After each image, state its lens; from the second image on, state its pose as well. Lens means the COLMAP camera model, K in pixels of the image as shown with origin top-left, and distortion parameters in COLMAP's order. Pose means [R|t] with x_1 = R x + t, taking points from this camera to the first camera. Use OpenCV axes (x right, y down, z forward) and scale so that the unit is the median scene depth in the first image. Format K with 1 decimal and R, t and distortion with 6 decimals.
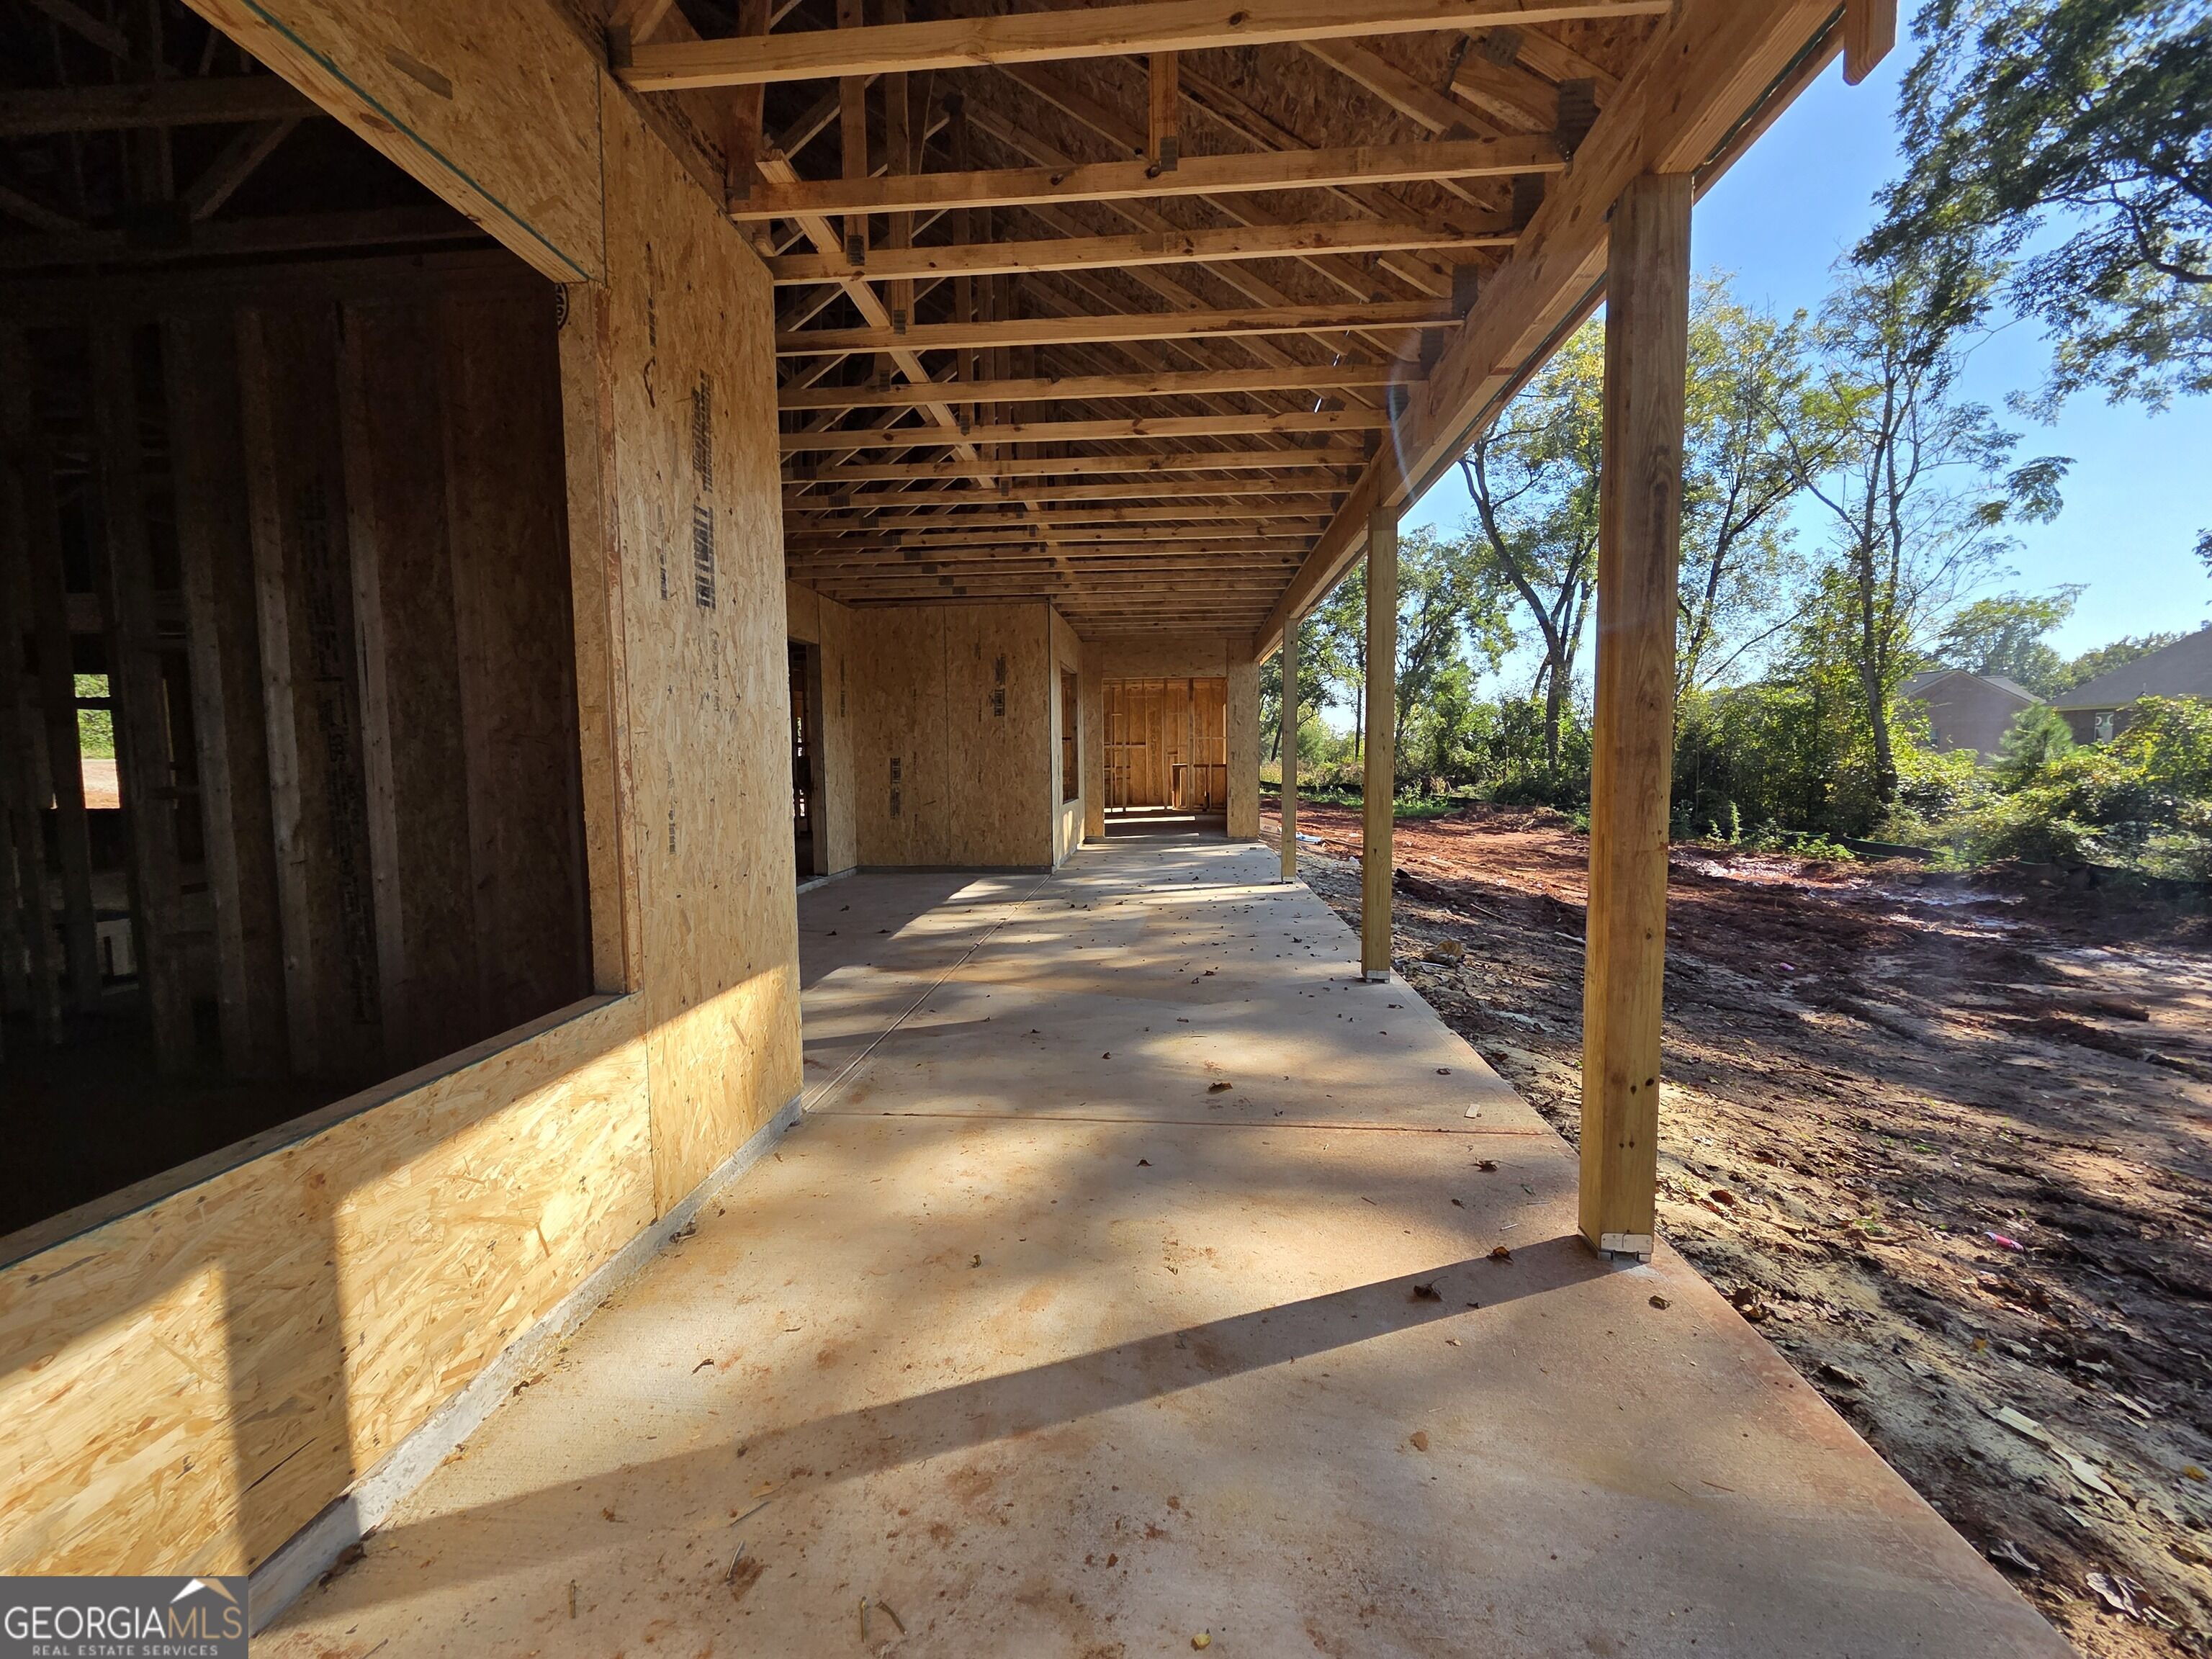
lens RADIAL K [[910.7, 0, 1104.2], [0, 910.7, 822.4], [0, 0, 1]] dist [-0.001146, -0.000609]
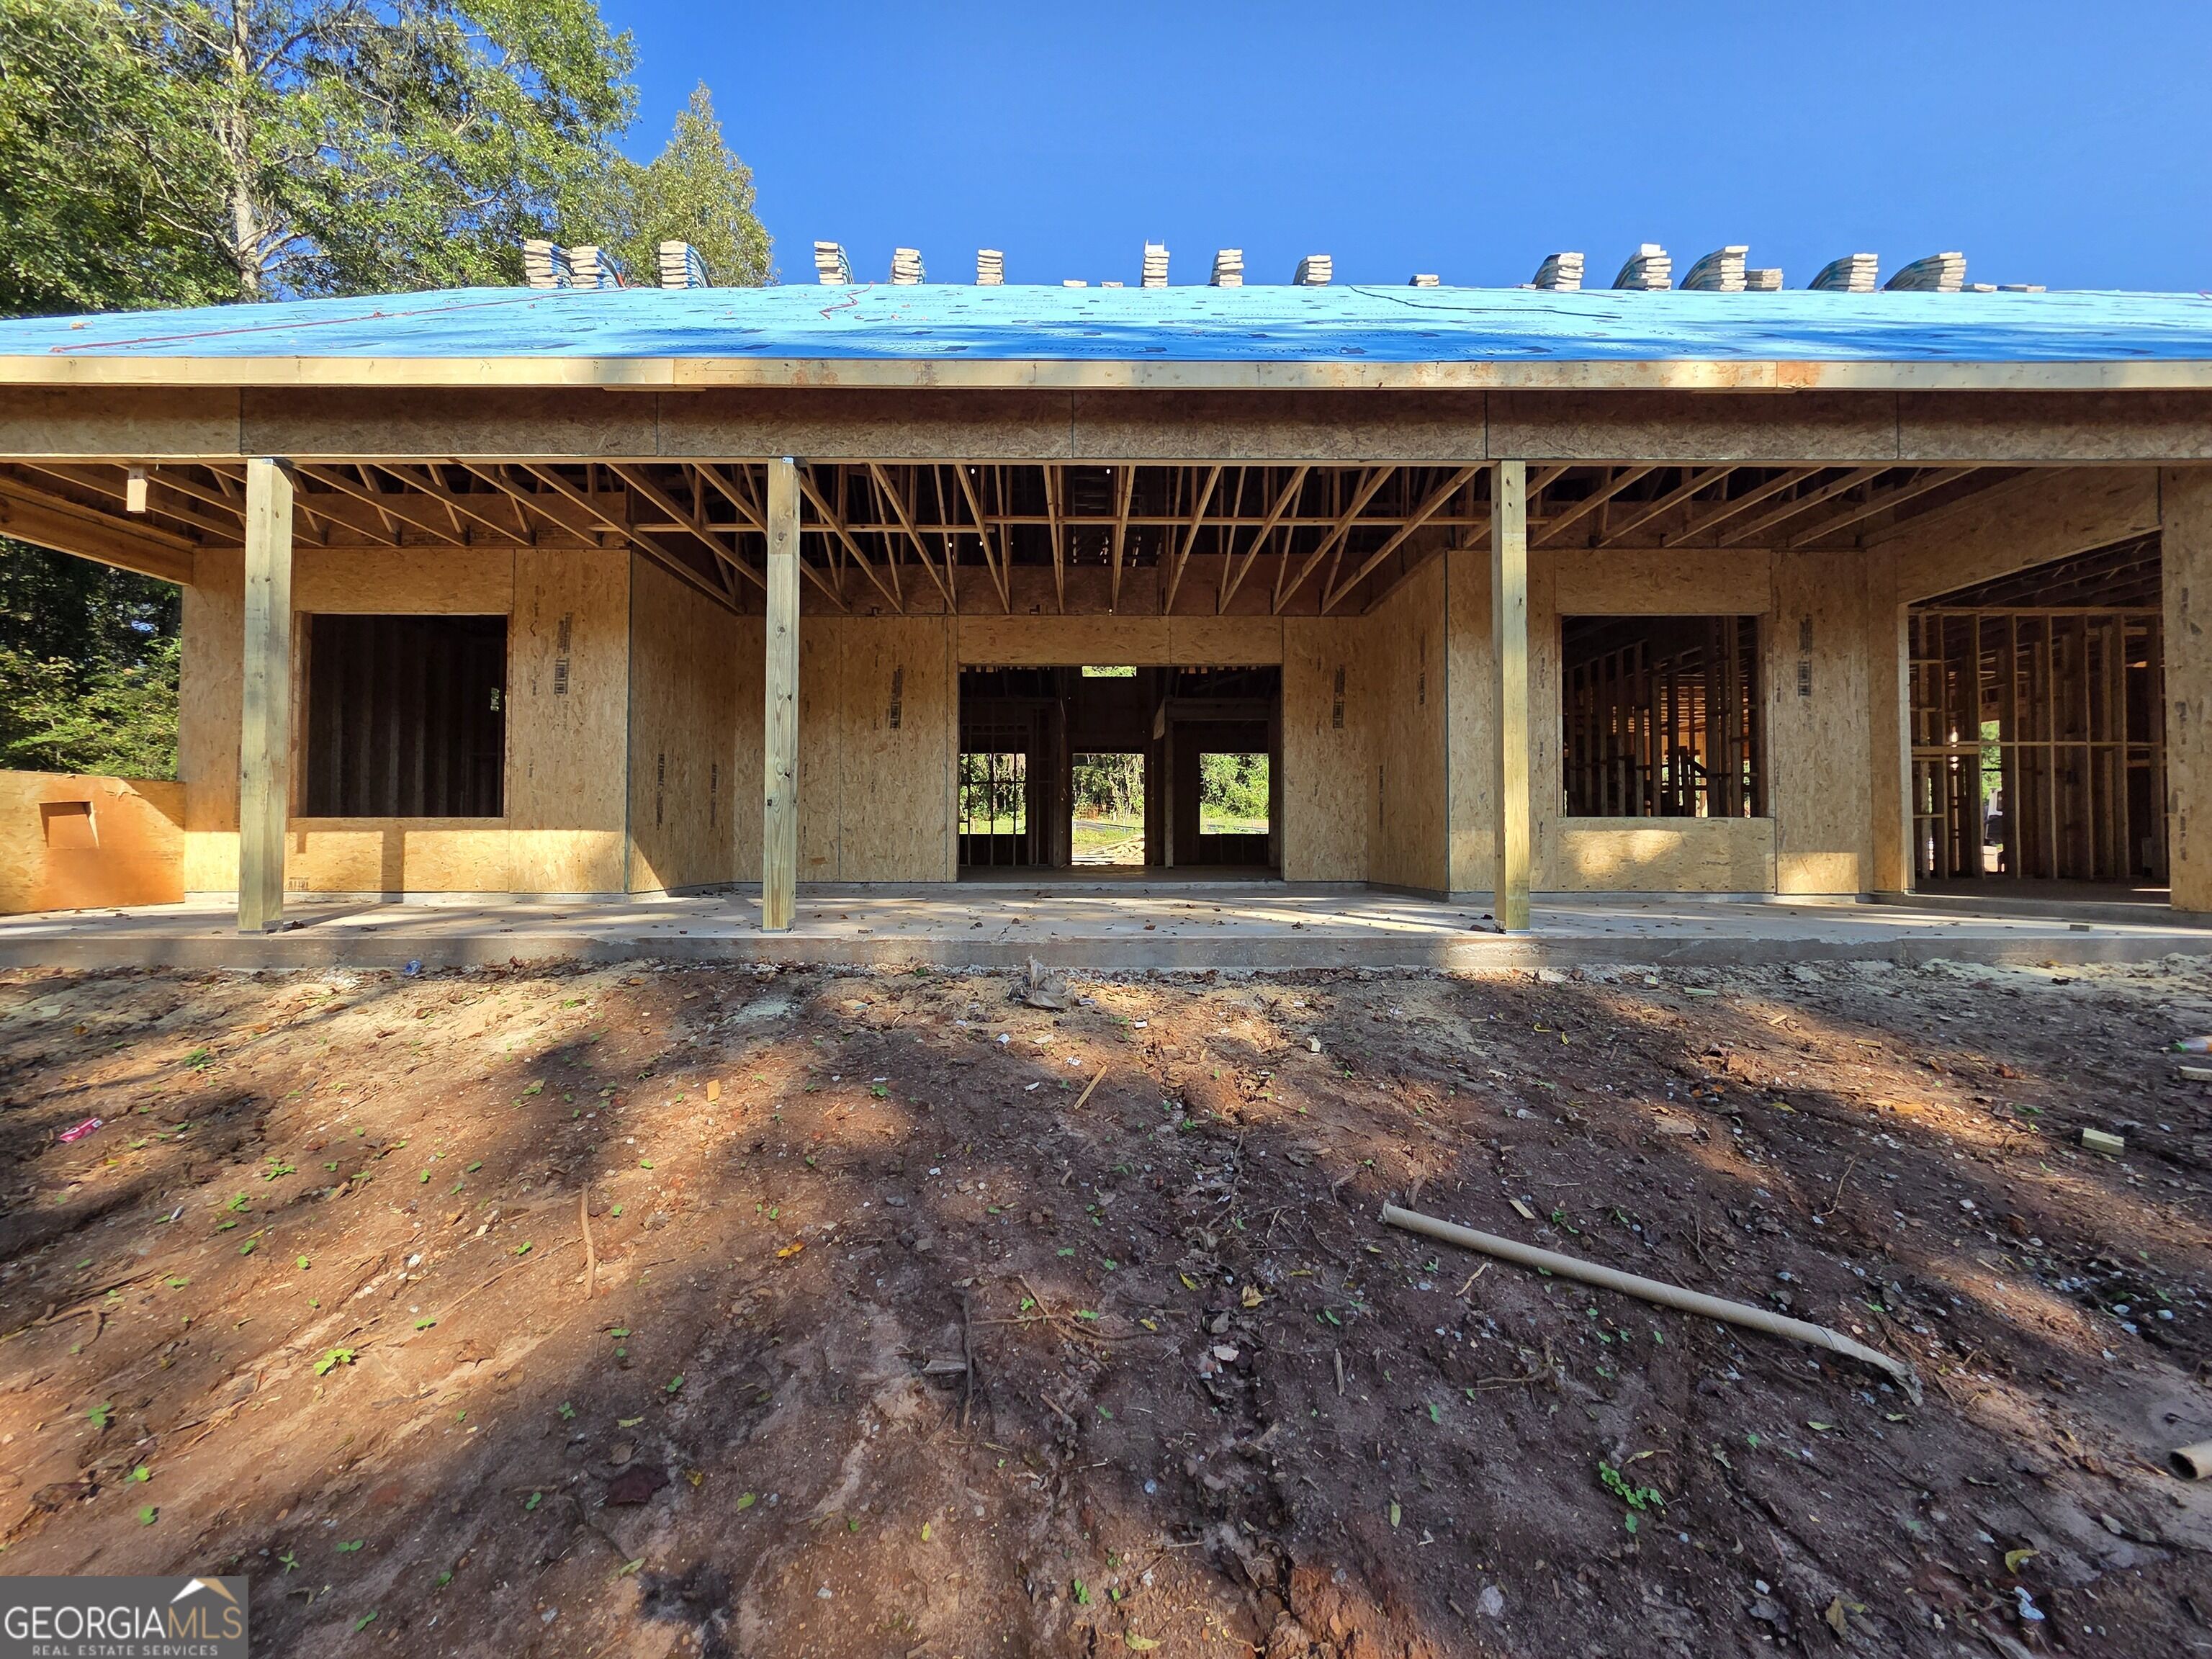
lens RADIAL K [[910.7, 0, 1104.2], [0, 910.7, 822.4], [0, 0, 1]] dist [-0.001146, -0.000609]
pose [[0.099711, -0.012316, -0.994940, 2.727795], [-0.072943, 0.997142, -0.019653, 0.104526], [0.992339, 0.074533, 0.098527, 2.588716]]
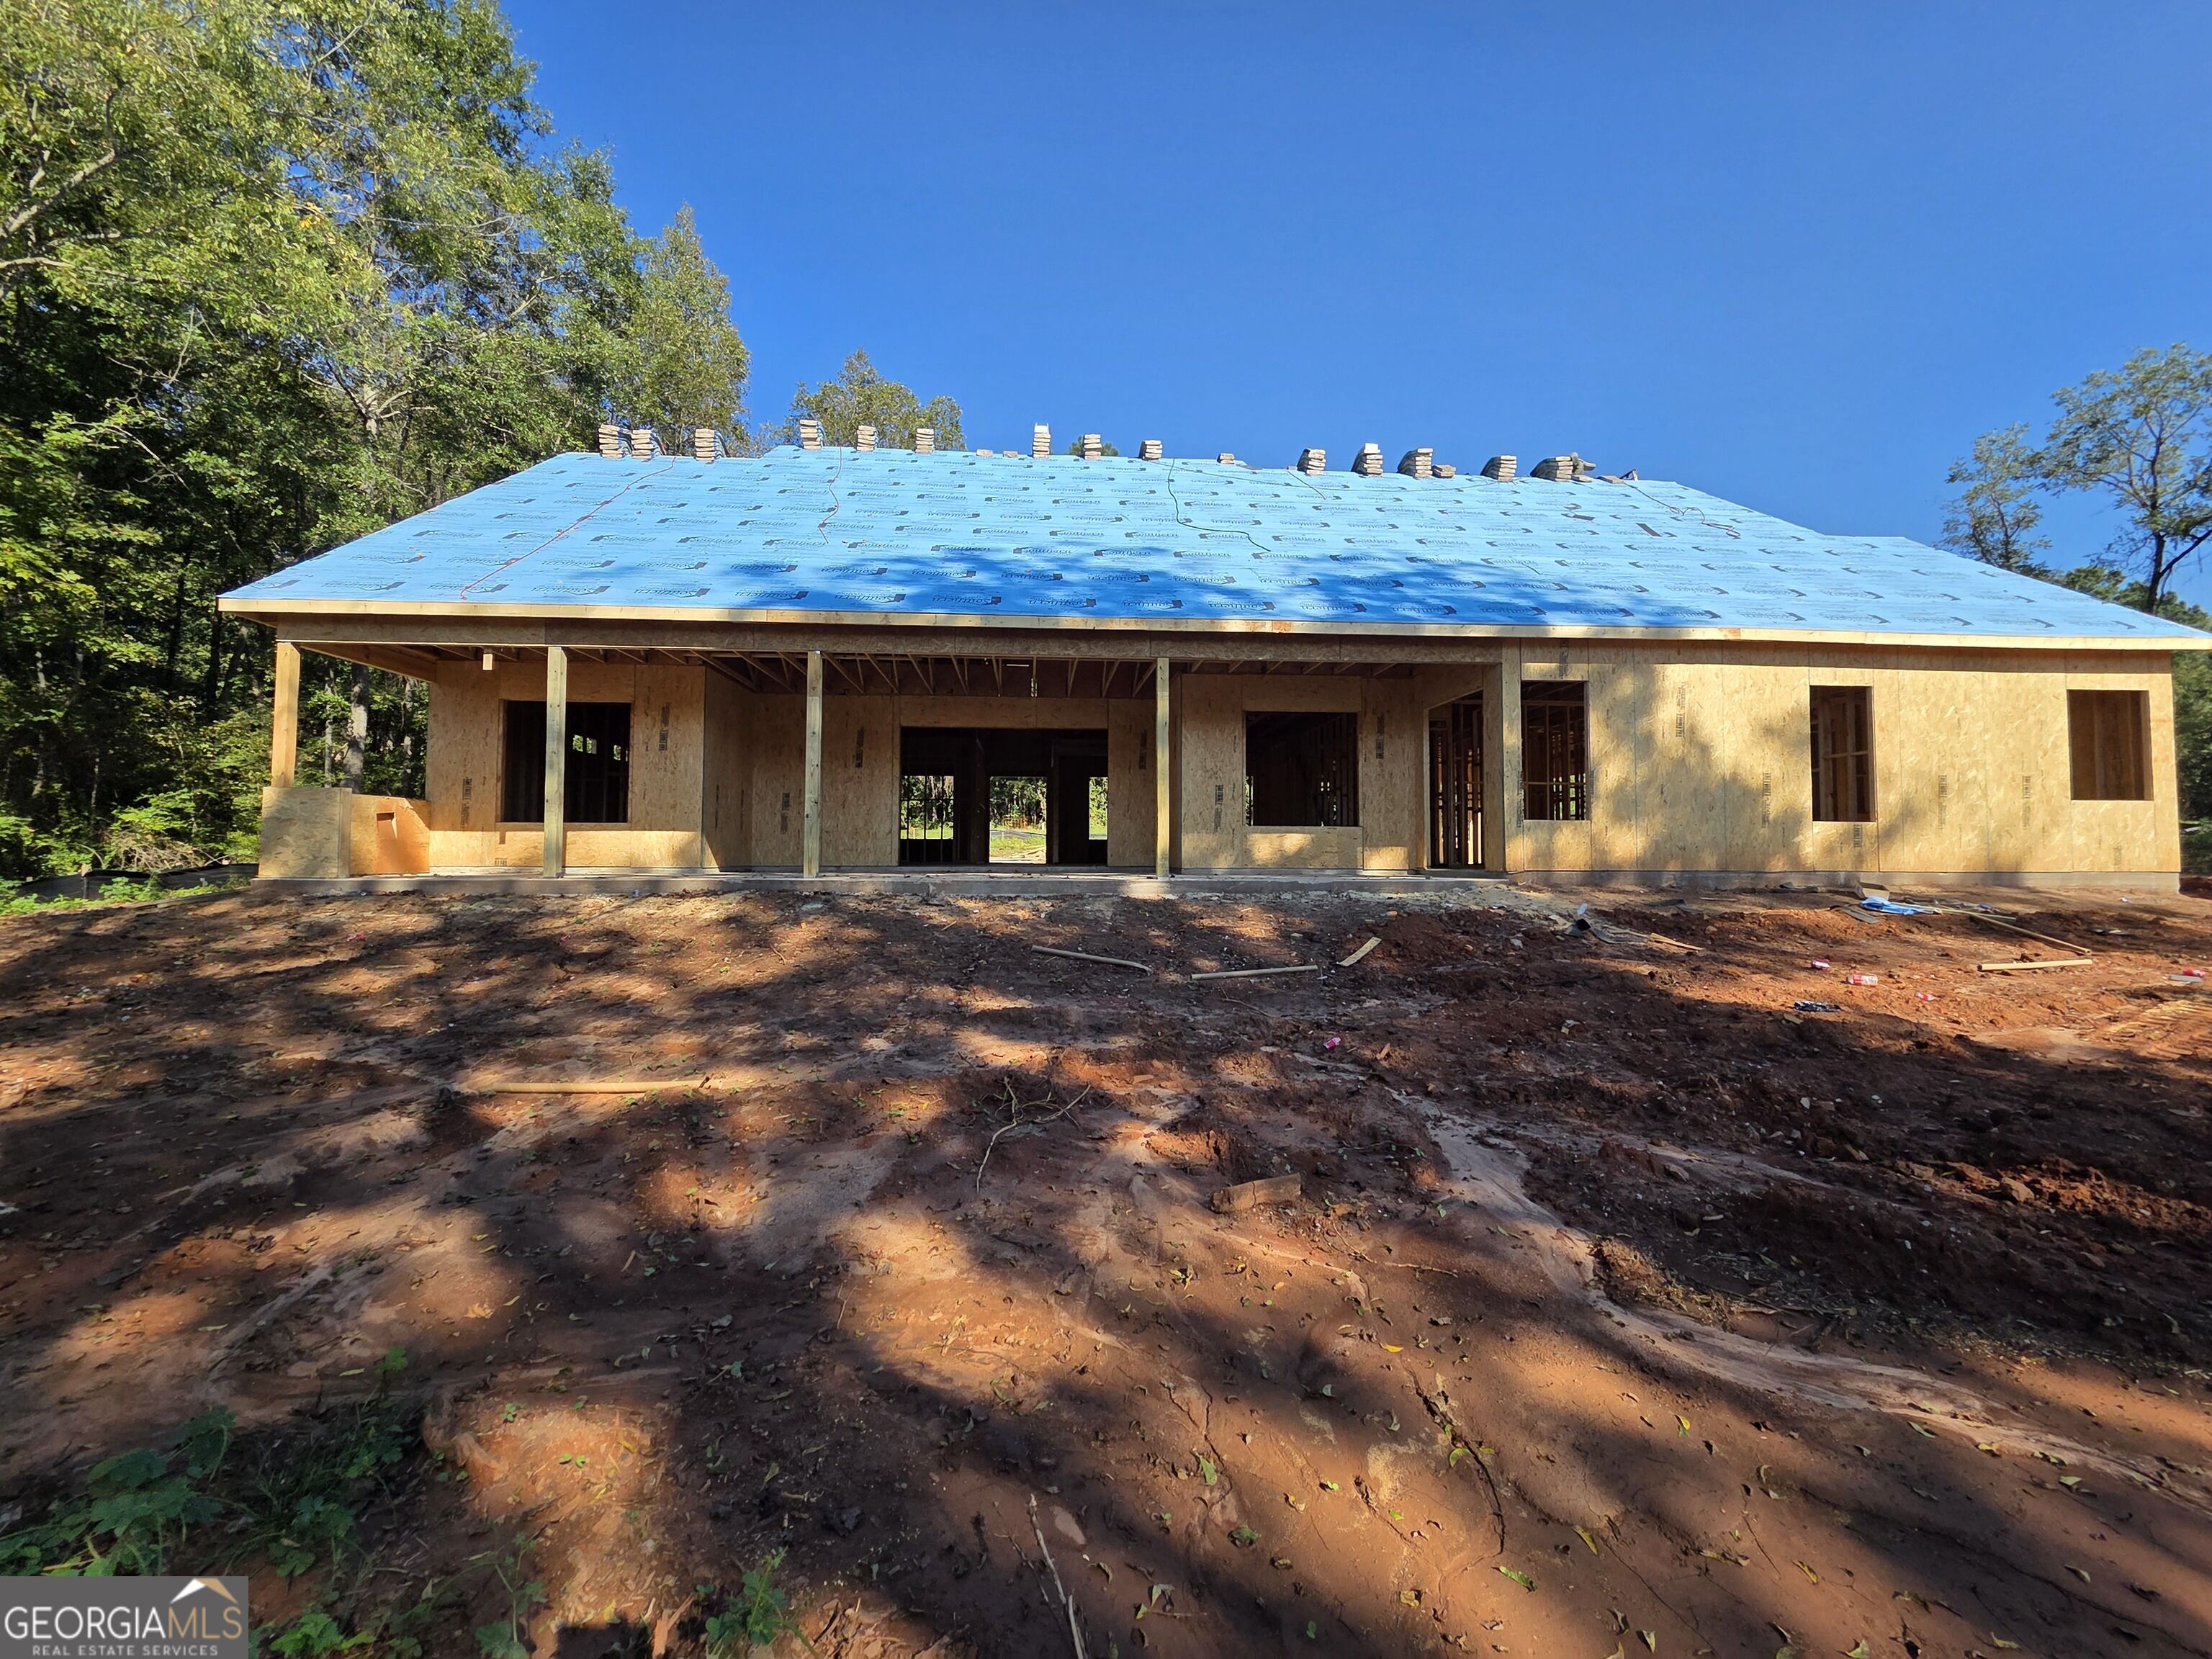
lens RADIAL K [[910.7, 0, 1104.2], [0, 910.7, 822.4], [0, 0, 1]] dist [-0.001146, -0.000609]
pose [[0.160520, -0.023451, -0.986754, 5.013288], [-0.076613, 0.996406, -0.036143, 0.151087], [0.984055, 0.081400, 0.158146, 2.735997]]
